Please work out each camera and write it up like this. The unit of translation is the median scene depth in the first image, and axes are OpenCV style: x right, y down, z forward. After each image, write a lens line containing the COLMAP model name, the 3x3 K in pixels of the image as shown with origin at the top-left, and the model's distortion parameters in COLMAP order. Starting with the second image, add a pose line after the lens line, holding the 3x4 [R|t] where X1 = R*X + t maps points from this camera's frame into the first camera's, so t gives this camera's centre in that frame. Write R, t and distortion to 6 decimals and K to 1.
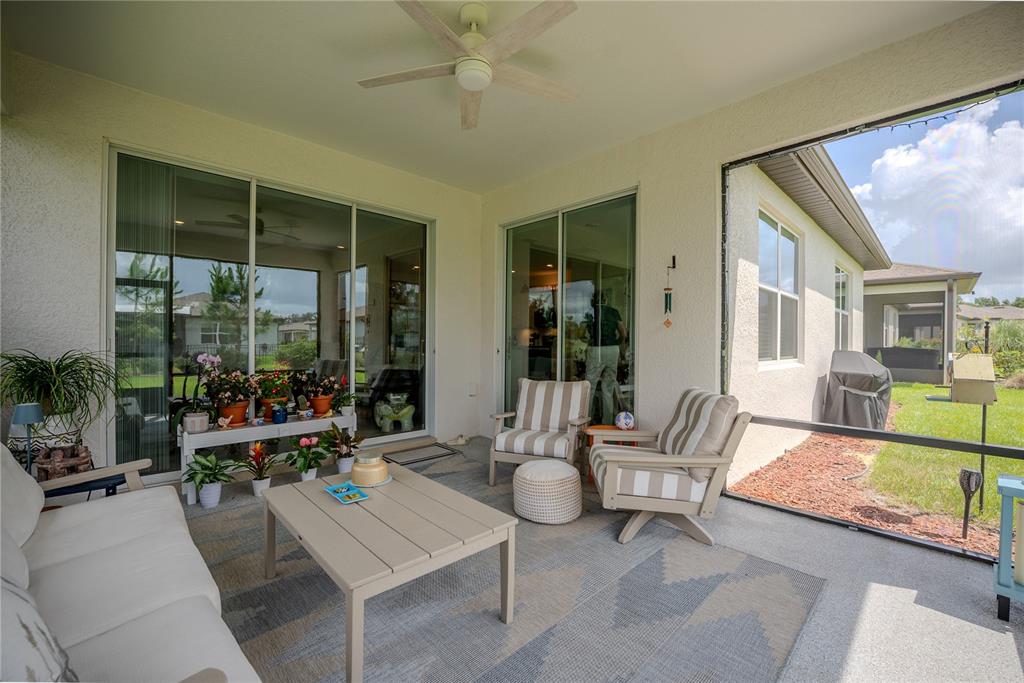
lens RADIAL K [[422.3, 0, 512.0], [0, 422.3, 341.5], [0, 0, 1]] dist [-0.024818, 0.000106]
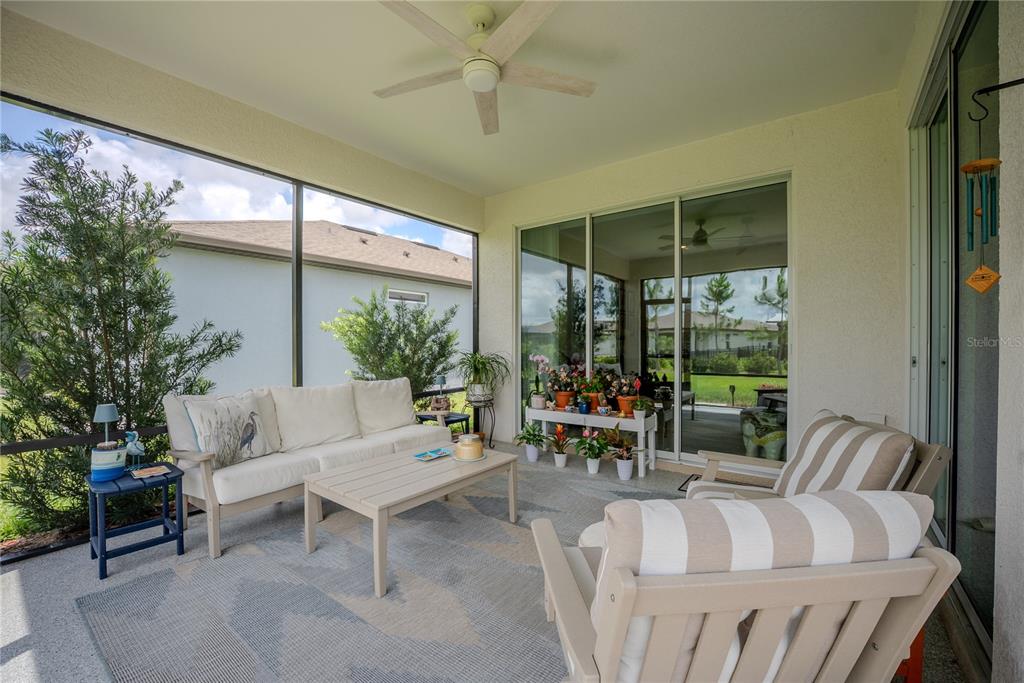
lens RADIAL K [[422.3, 0, 512.0], [0, 422.3, 341.5], [0, 0, 1]] dist [-0.024818, 0.000106]
pose [[0.155270, -0.012052, -0.987799, 0.623824], [0.002337, 0.999927, -0.011832, 0.003019], [0.987869, -0.000472, 0.155287, 0.633994]]
